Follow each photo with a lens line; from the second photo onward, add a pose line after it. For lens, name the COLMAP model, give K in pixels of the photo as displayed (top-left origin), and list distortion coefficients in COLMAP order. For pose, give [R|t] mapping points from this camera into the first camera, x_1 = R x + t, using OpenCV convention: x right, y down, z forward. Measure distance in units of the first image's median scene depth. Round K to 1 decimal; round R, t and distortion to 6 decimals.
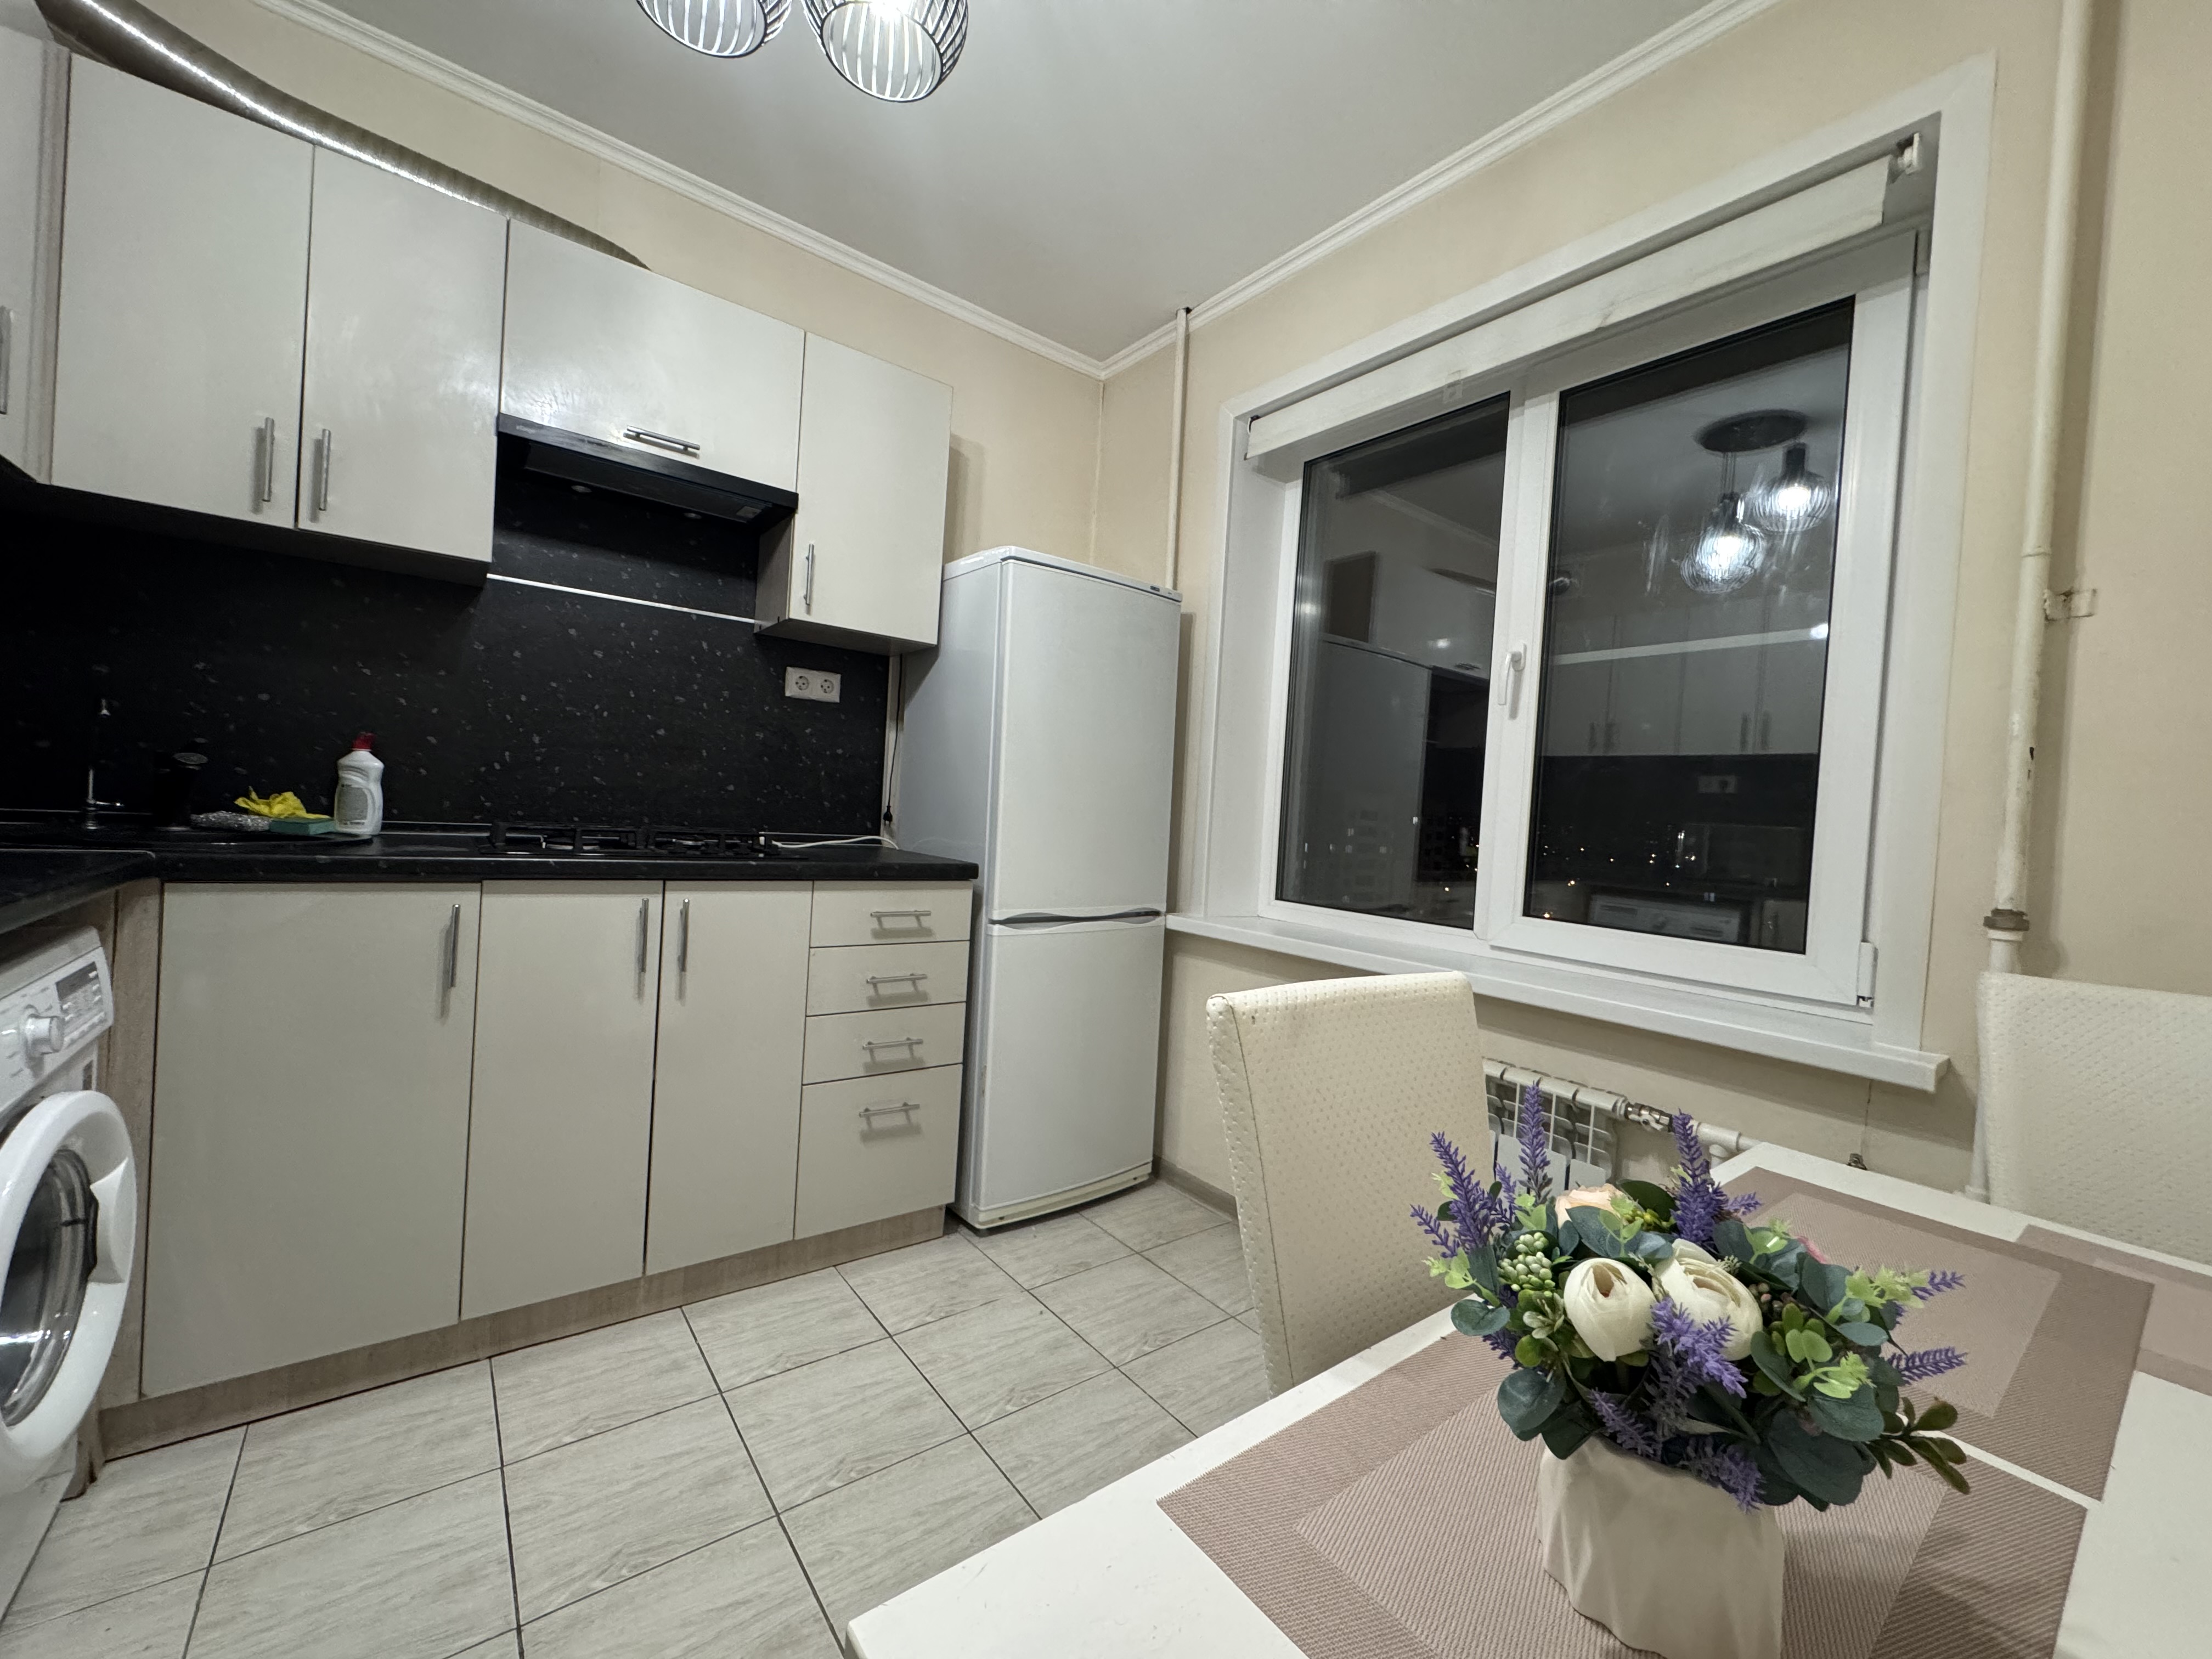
lens RADIAL K [[877.6, 0, 1103.9], [0, 877.6, 828.5], [0, 0, 1]] dist [-0.003387, 0.000642]
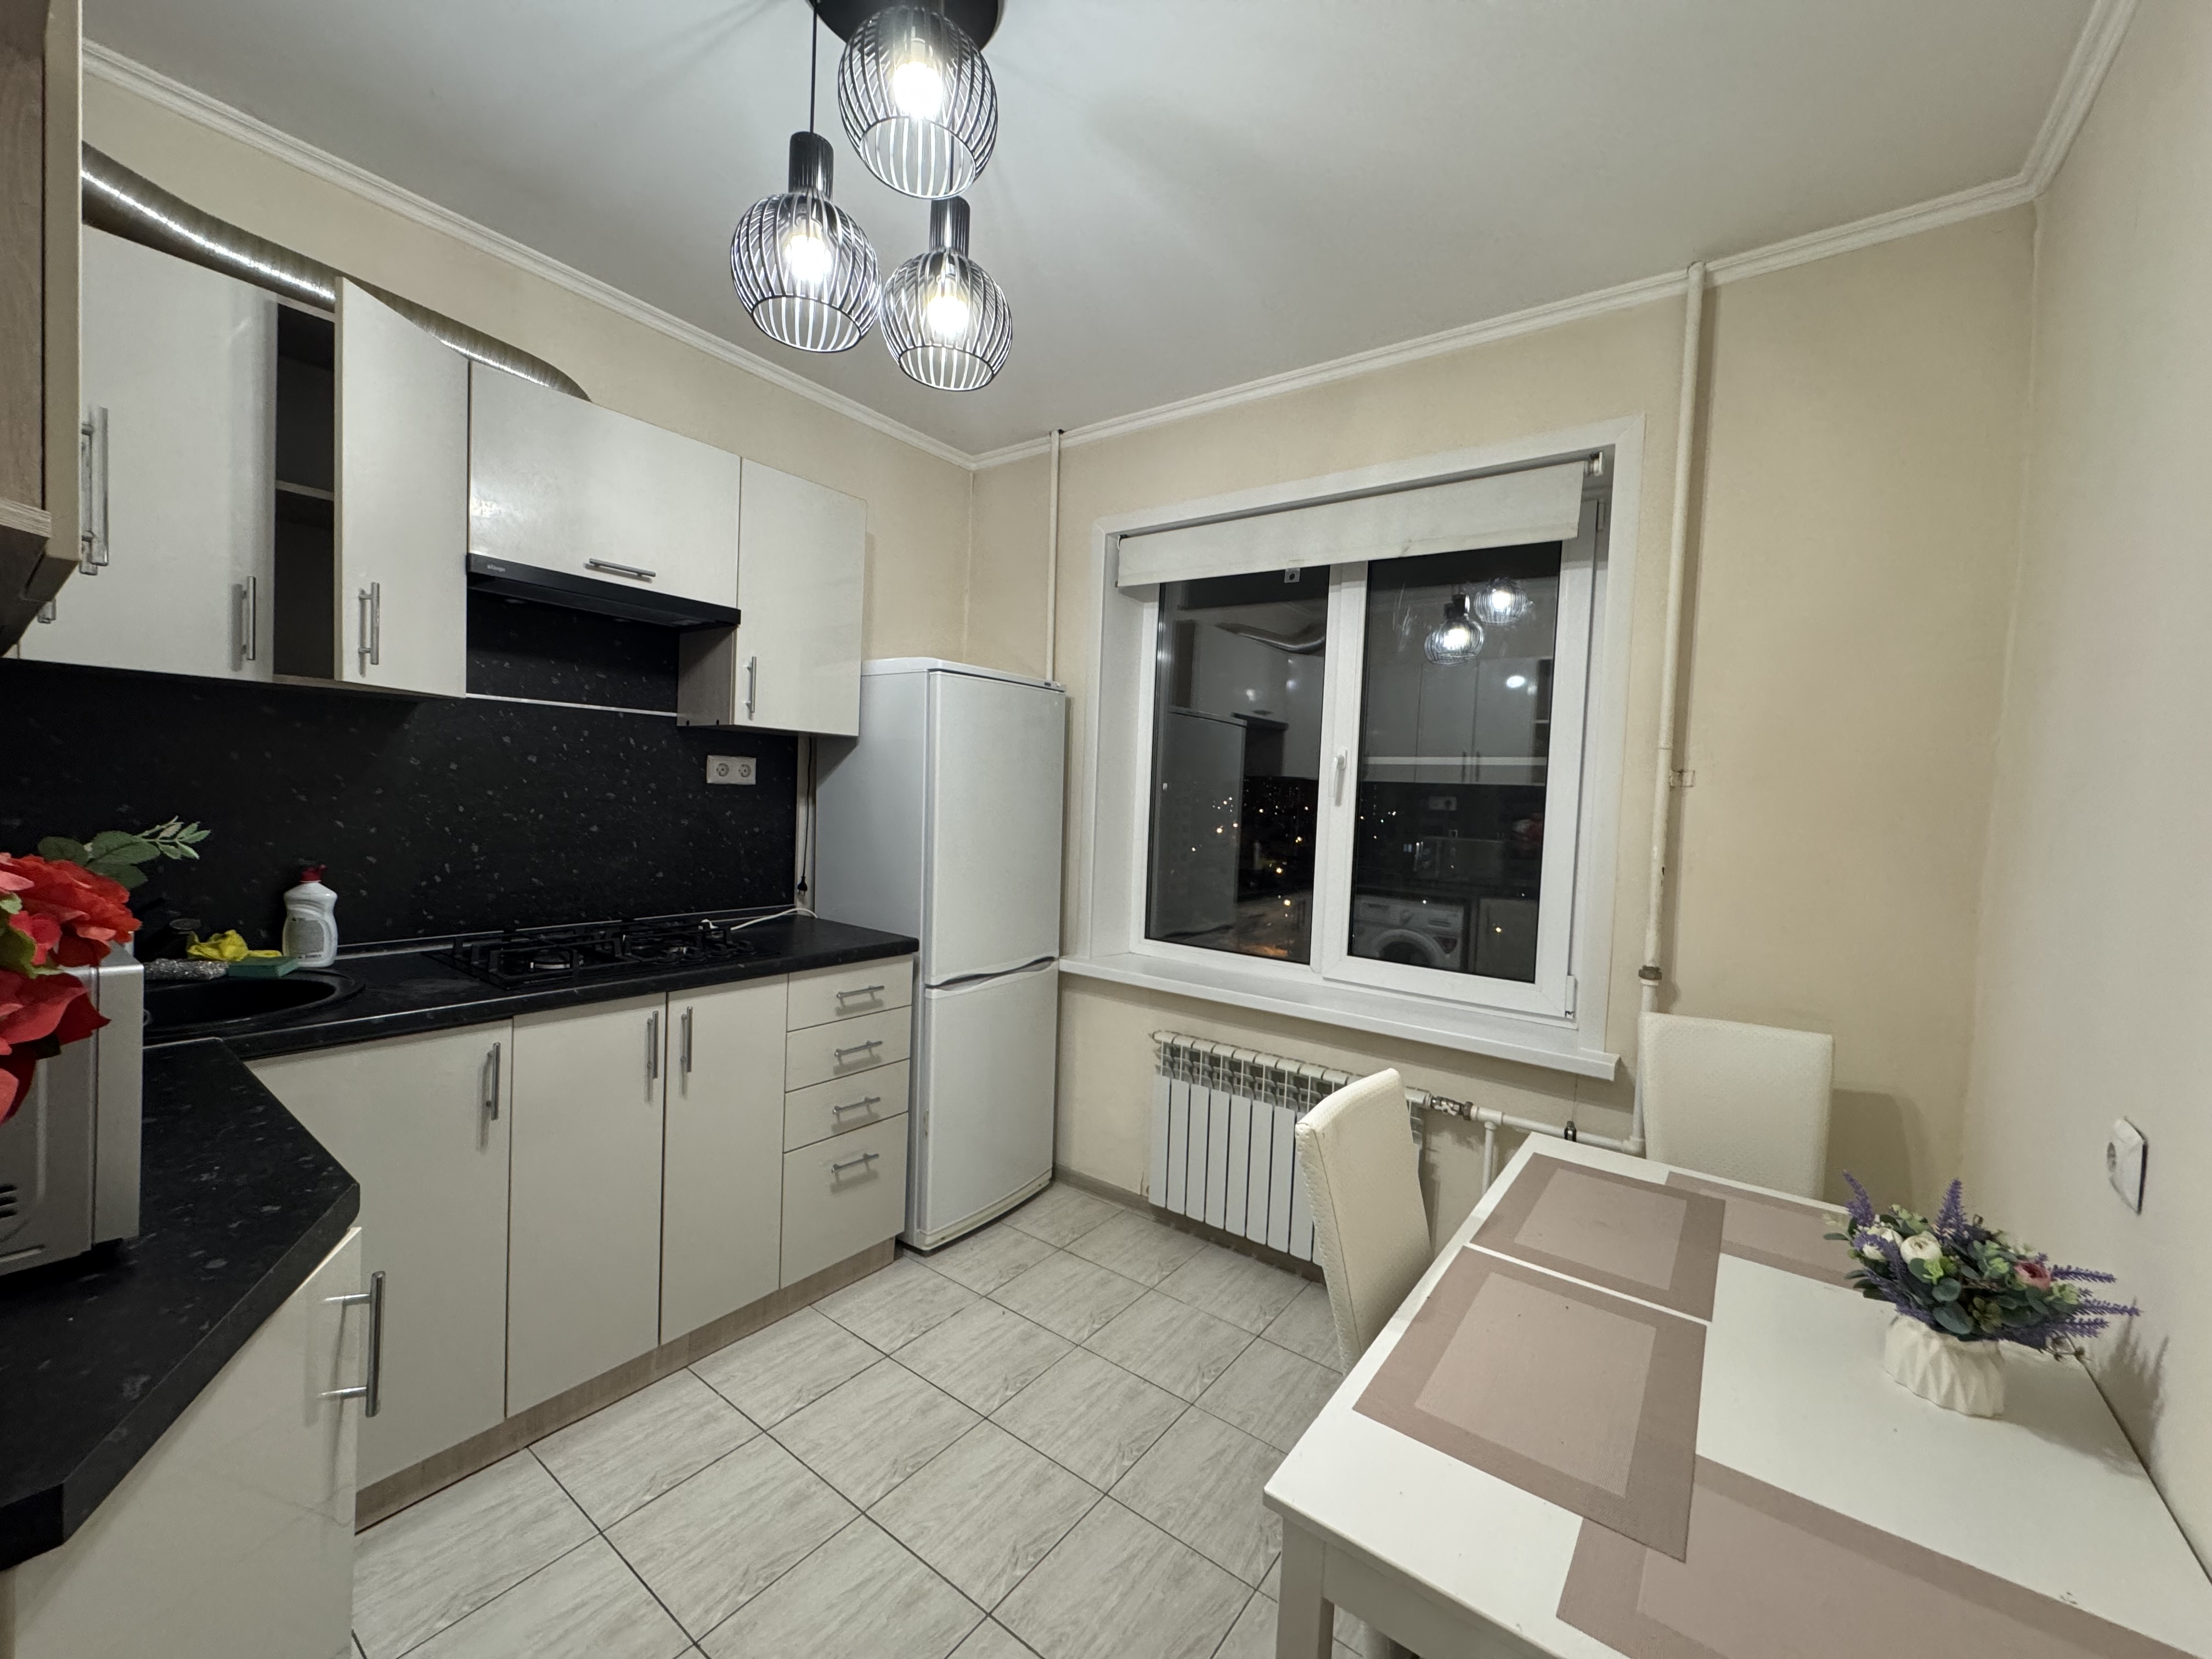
lens RADIAL K [[877.6, 0, 1102.3], [0, 877.6, 827.4], [0, 0, 1]] dist [-0.003387, 0.000642]
pose [[0.963068, -0.032623, 0.267276, -0.238078], [0.023140, 0.998989, 0.038554, -0.160114], [-0.268264, -0.030945, 0.962848, -0.181127]]
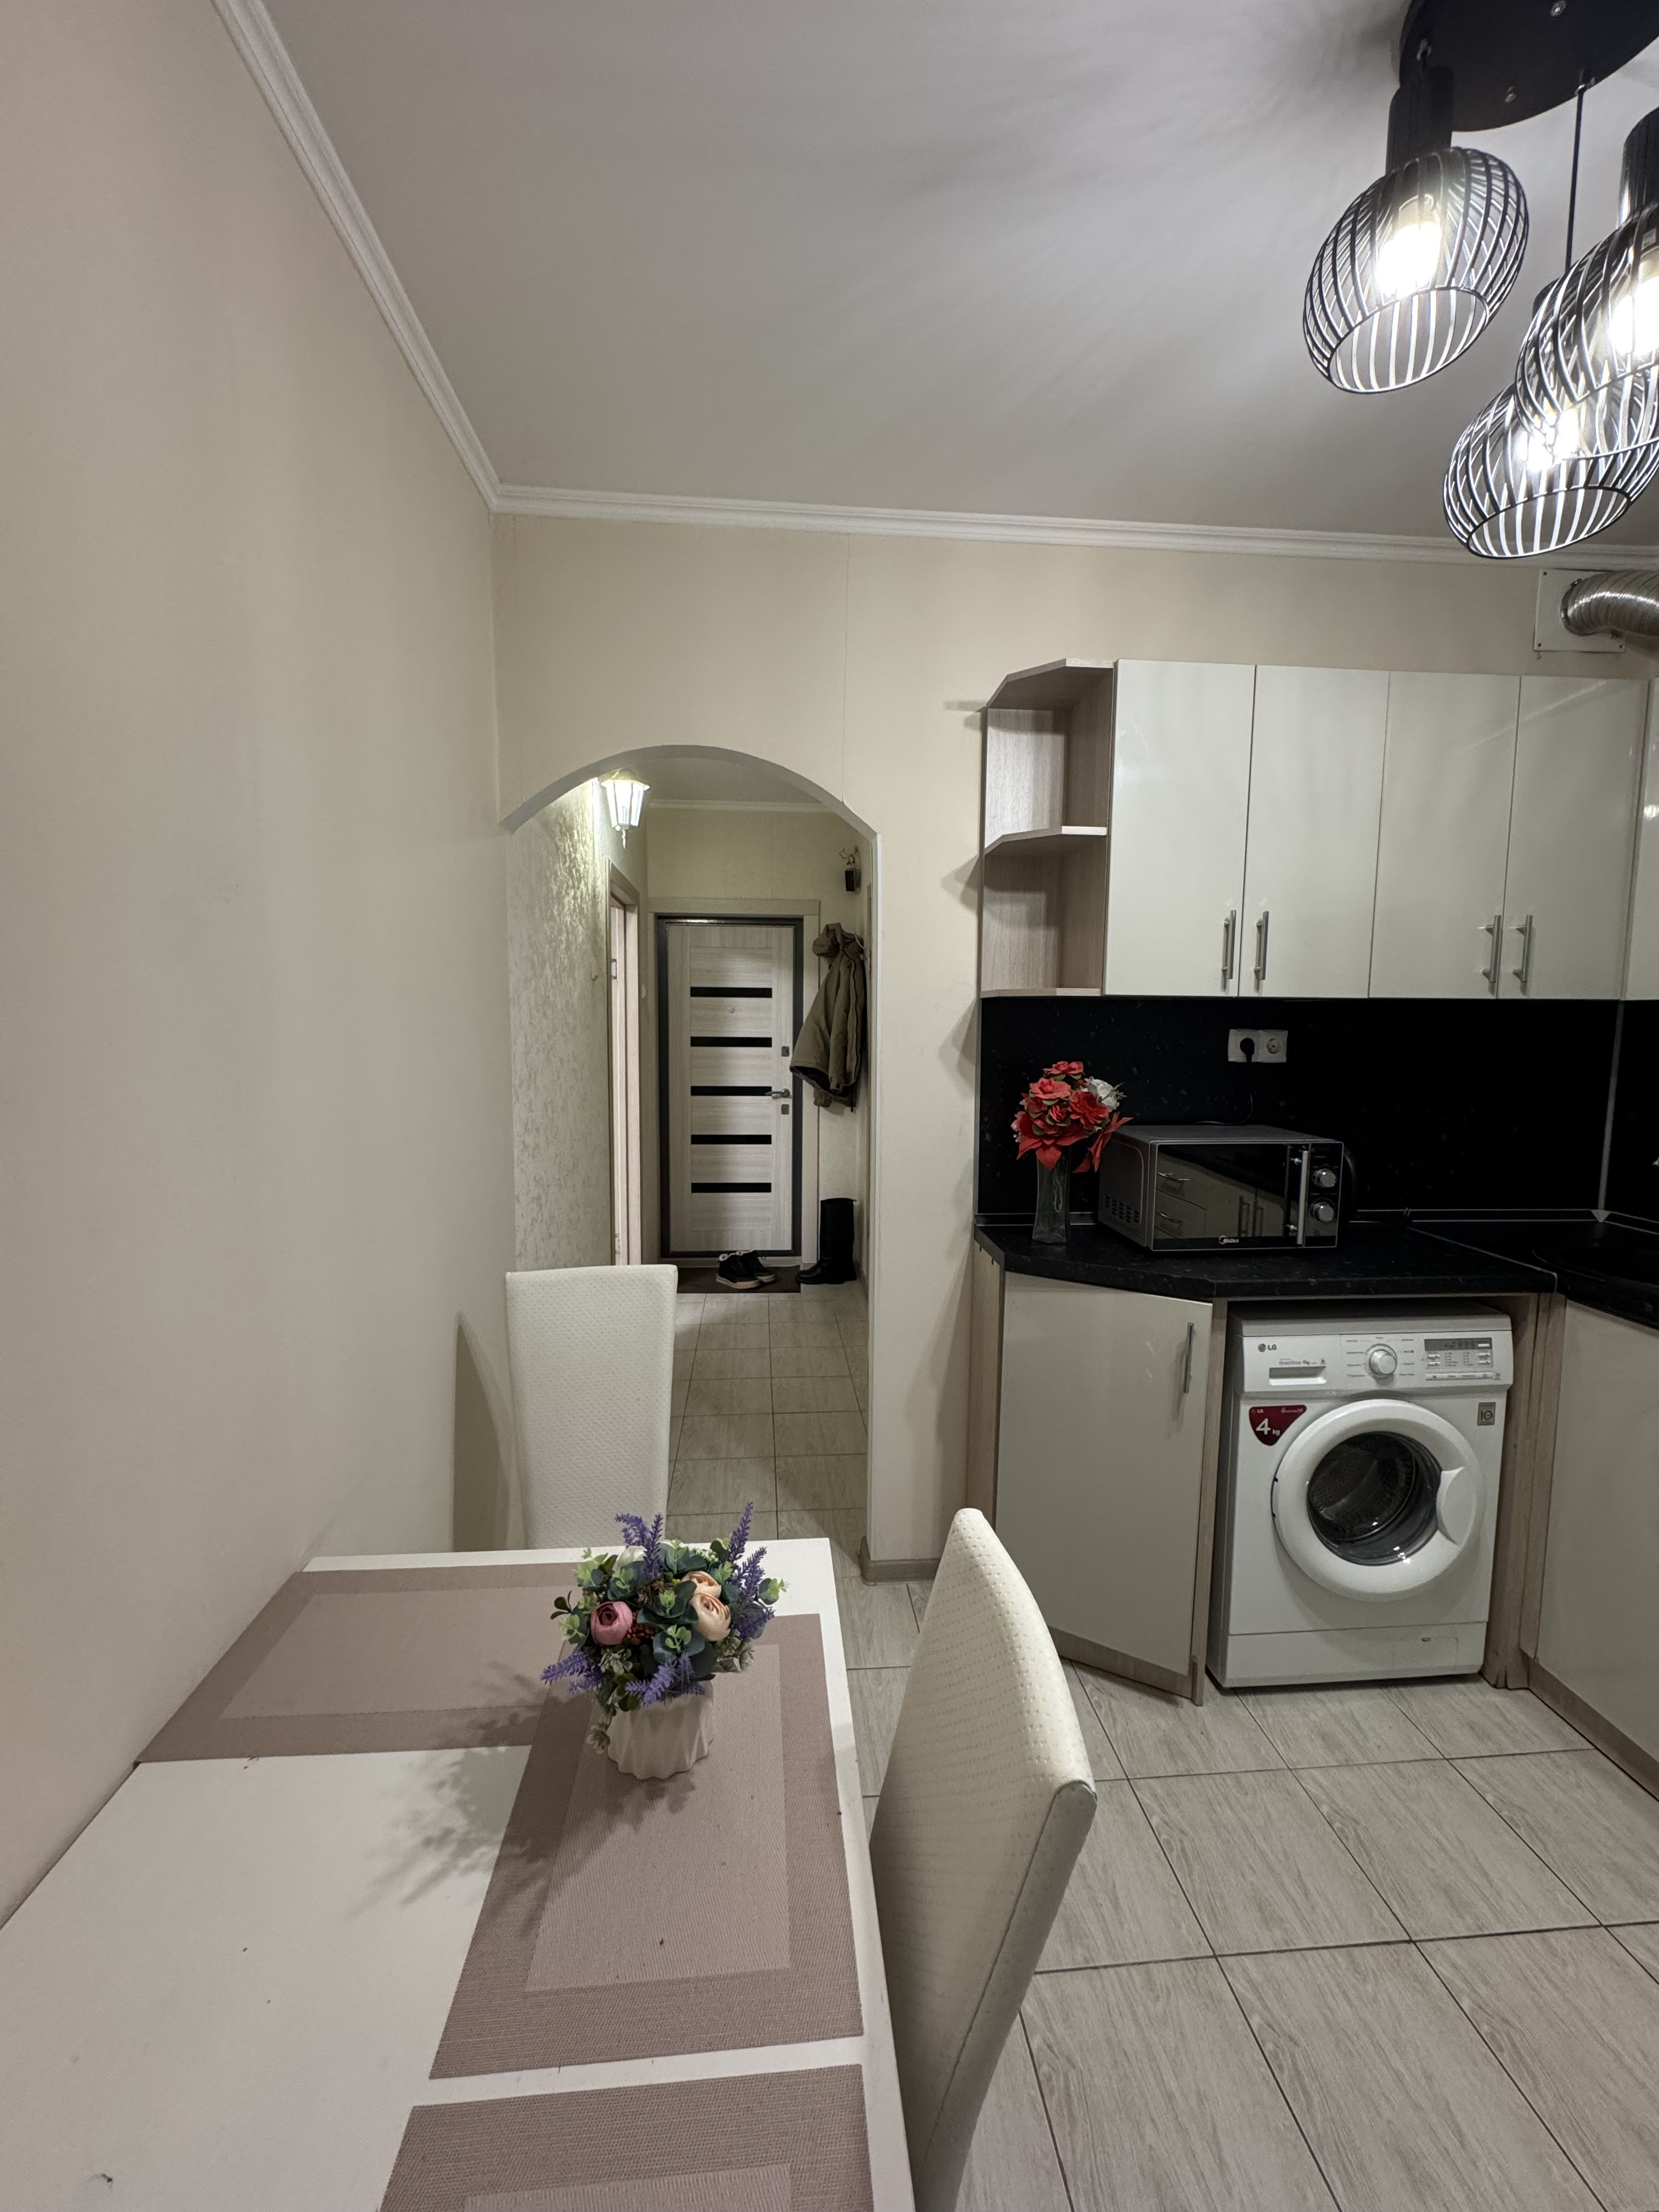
lens RADIAL K [[877.6, 0, 832.7], [0, 877.6, 1104.0], [0, 0, 1]] dist [-0.003387, 0.000642]
pose [[-0.540128, 0.008917, -0.841536, 0.469501], [-0.059564, 0.997031, 0.048796, -0.163356], [0.839472, 0.076481, -0.537993, 0.516432]]
